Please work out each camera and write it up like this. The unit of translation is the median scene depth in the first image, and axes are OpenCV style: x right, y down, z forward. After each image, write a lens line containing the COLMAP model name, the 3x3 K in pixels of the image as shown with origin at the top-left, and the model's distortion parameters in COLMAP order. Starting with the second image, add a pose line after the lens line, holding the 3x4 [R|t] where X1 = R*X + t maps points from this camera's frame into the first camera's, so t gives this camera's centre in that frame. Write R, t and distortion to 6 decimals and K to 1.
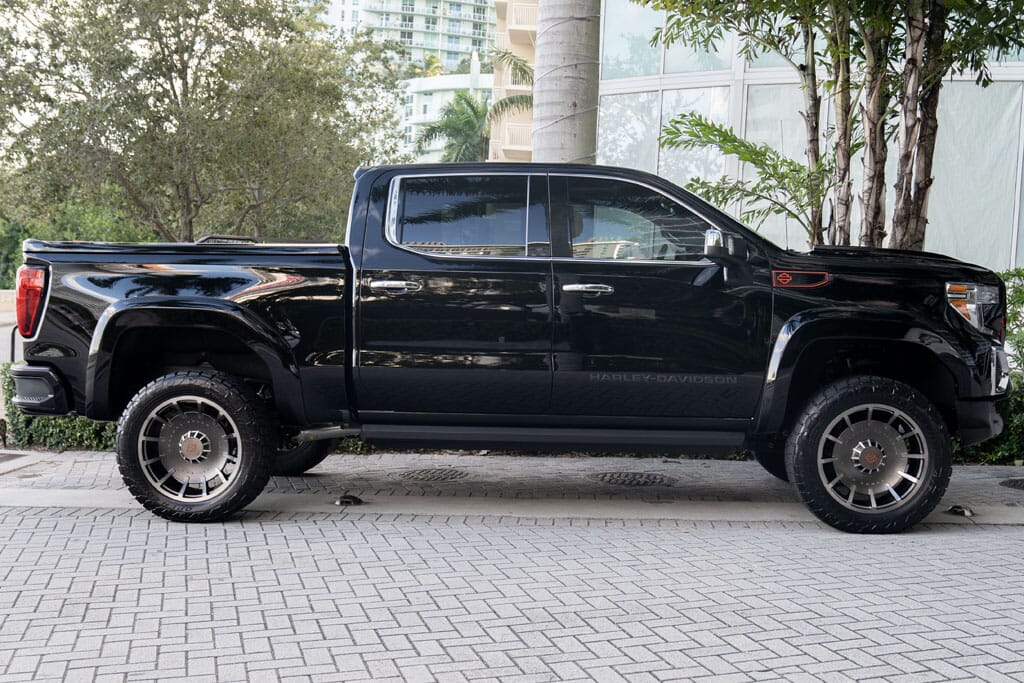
lens RADIAL K [[889.6, 0, 524.7], [0, 889.6, 368.1], [0, 0, 1]] dist [-0.018101, 0.006848]
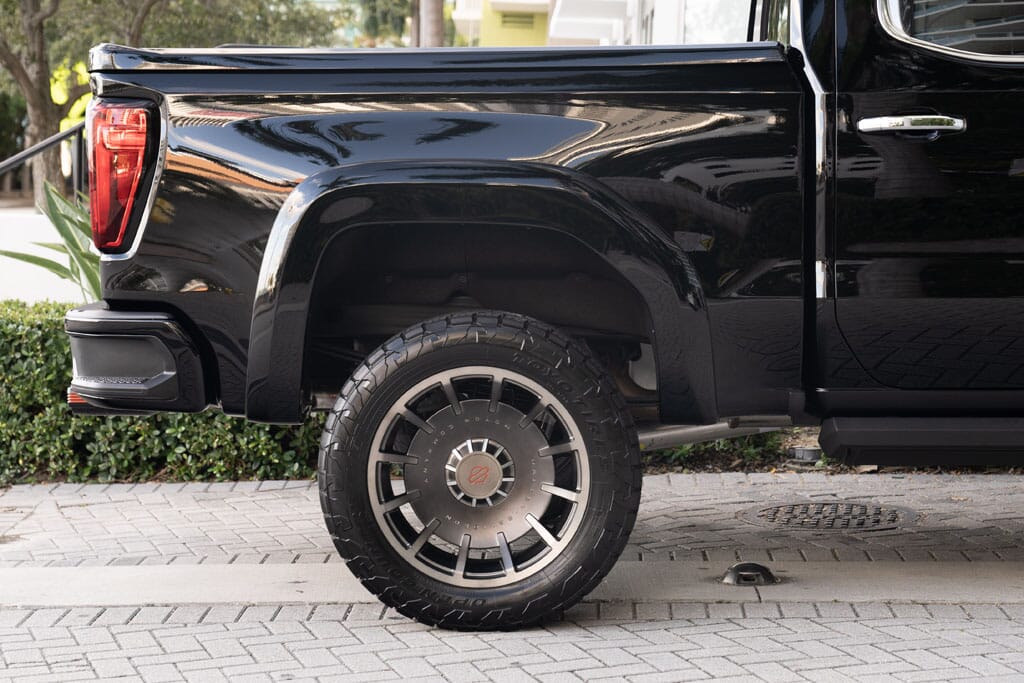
lens RADIAL K [[1765.8, 0, 510.4], [0, 1765.8, 338.0], [0, 0, 1]] dist [0.157538, 0.000000]
pose [[0.999730, -0.022869, 0.004206, -0.344121], [0.022742, 0.999347, 0.028071, -0.010348], [-0.004845, -0.027968, 0.999597, 0.039563]]
